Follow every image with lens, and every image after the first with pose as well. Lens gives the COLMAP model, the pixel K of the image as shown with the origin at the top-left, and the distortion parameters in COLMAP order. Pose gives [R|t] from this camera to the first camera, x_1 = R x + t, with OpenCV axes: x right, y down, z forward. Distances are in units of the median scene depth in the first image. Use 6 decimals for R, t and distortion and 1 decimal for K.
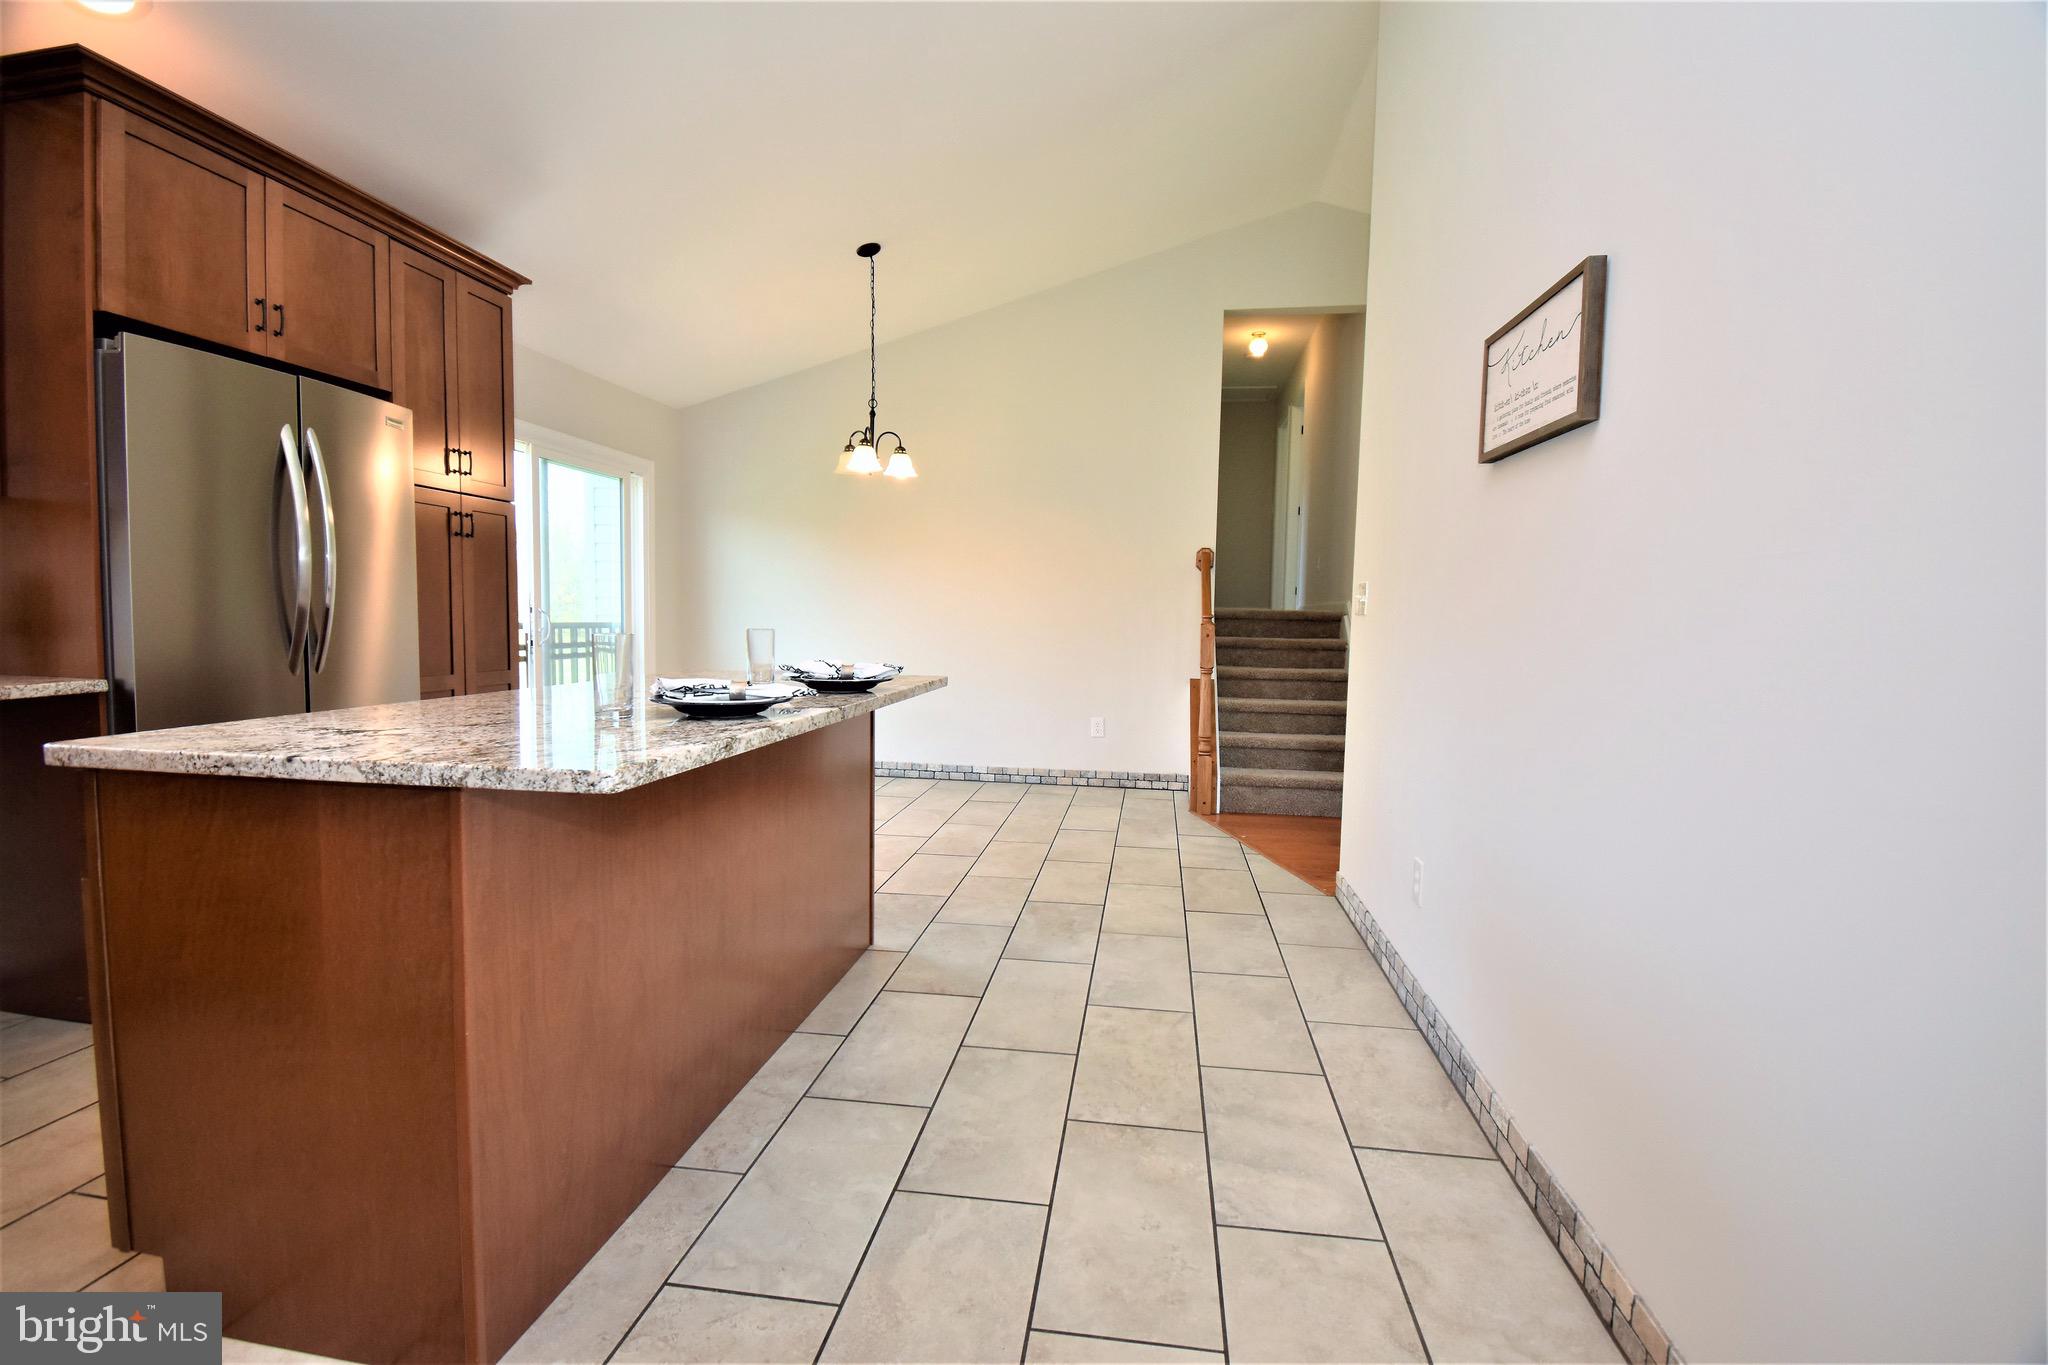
lens RADIAL K [[909.2, 0, 1027.9], [0, 909.2, 681.5], [0, 0, 1]] dist [0.023842, -0.030010]
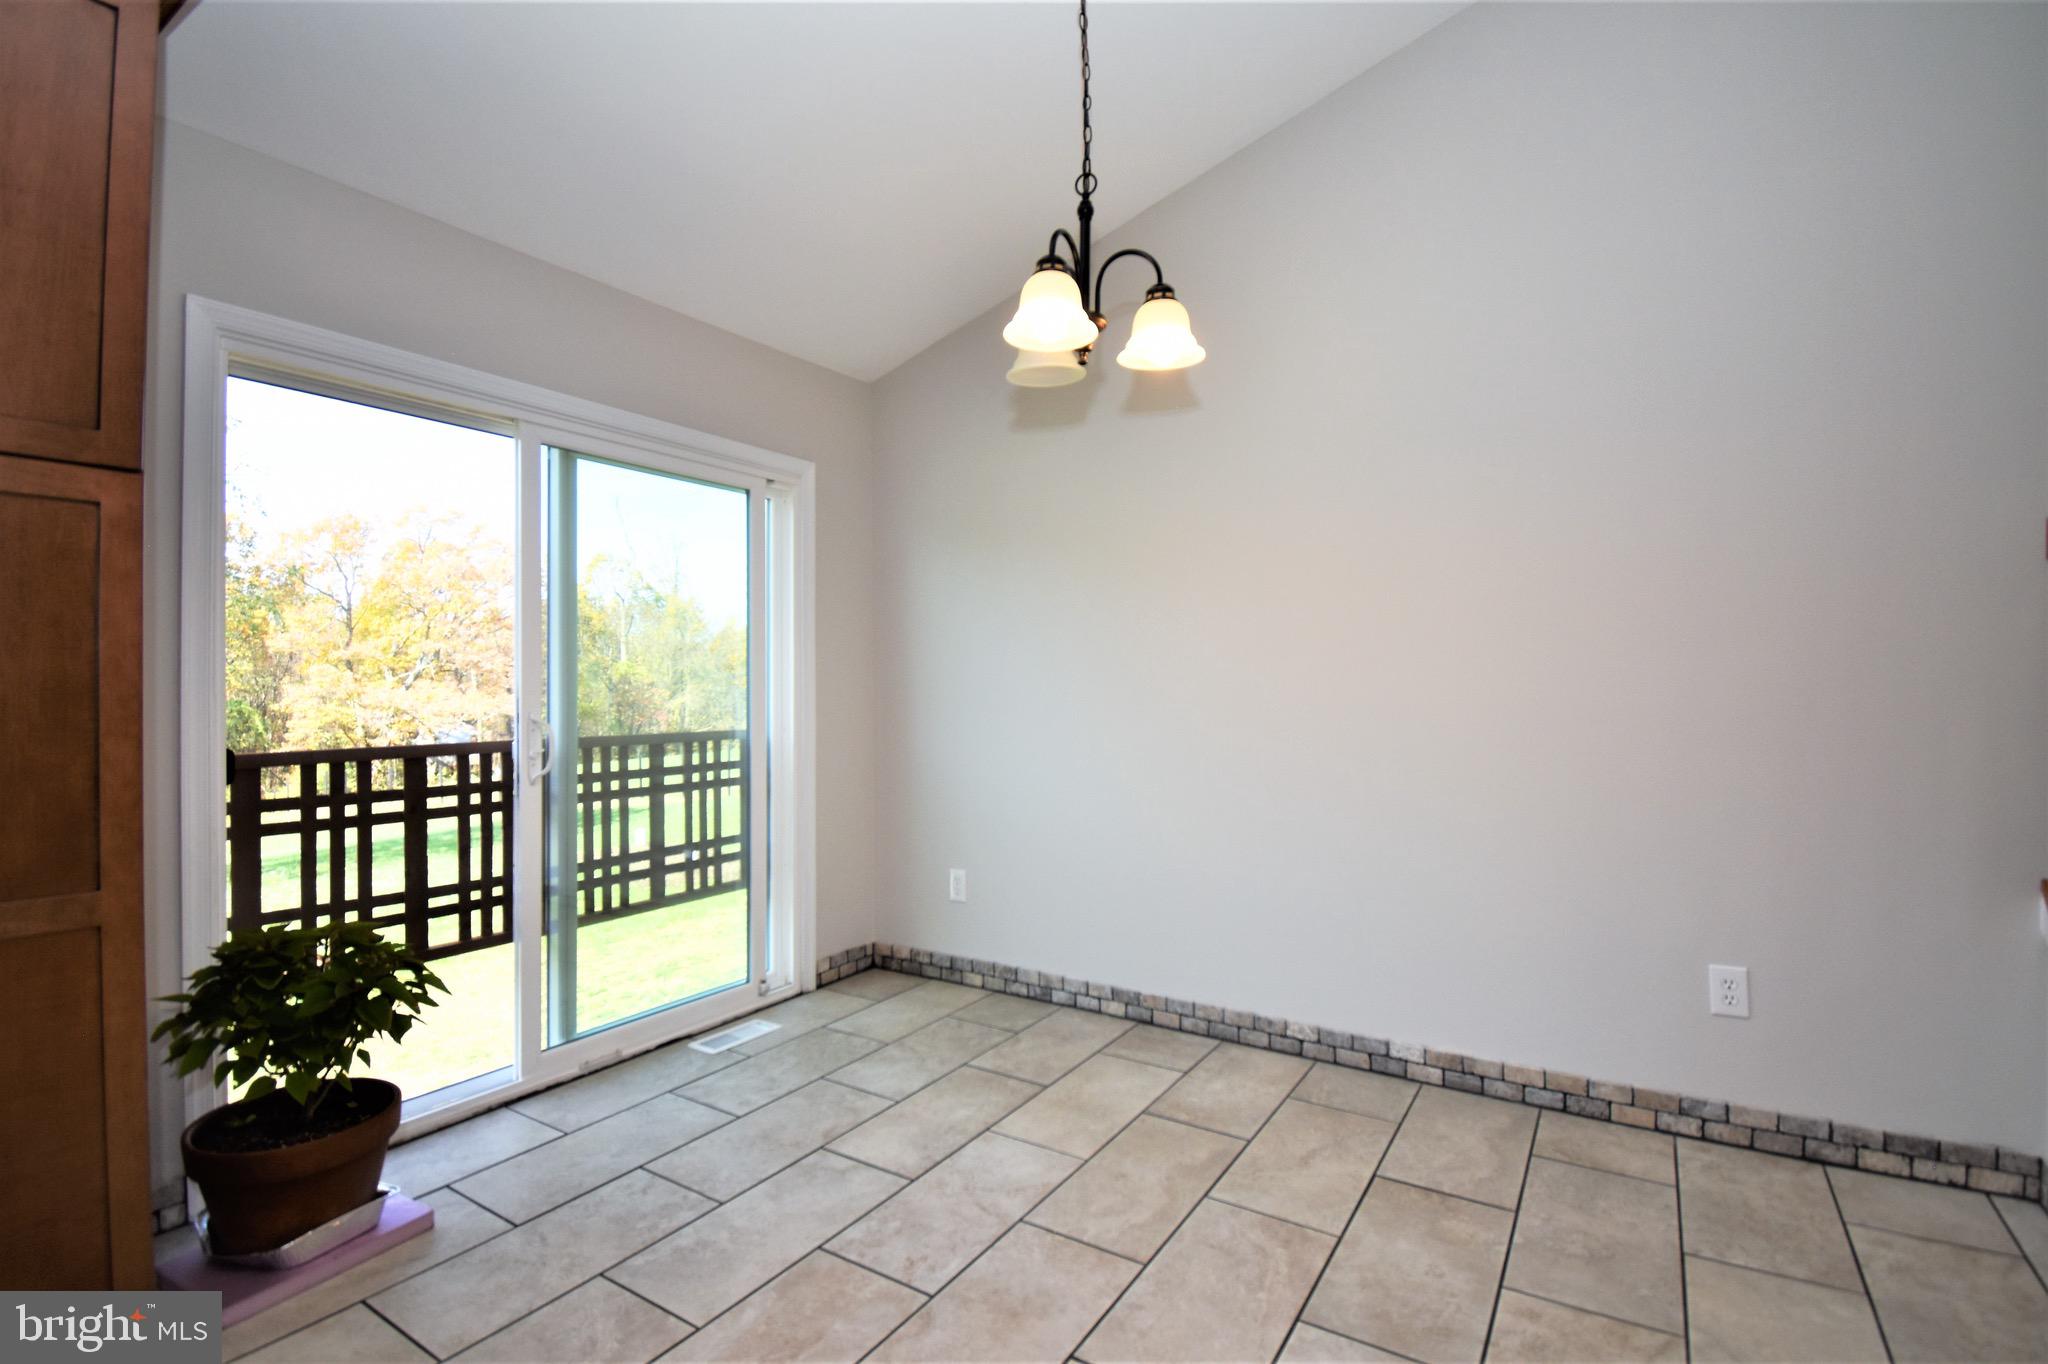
lens RADIAL K [[971.7, 0, 1027.1], [0, 971.7, 691.6], [0, 0, 1]] dist [0.026773, -0.033977]
pose [[0.906700, -0.026881, -0.420919, -0.018147], [-0.009803, 0.996354, -0.084747, -0.043277], [0.421663, 0.080966, 0.903131, 0.566571]]
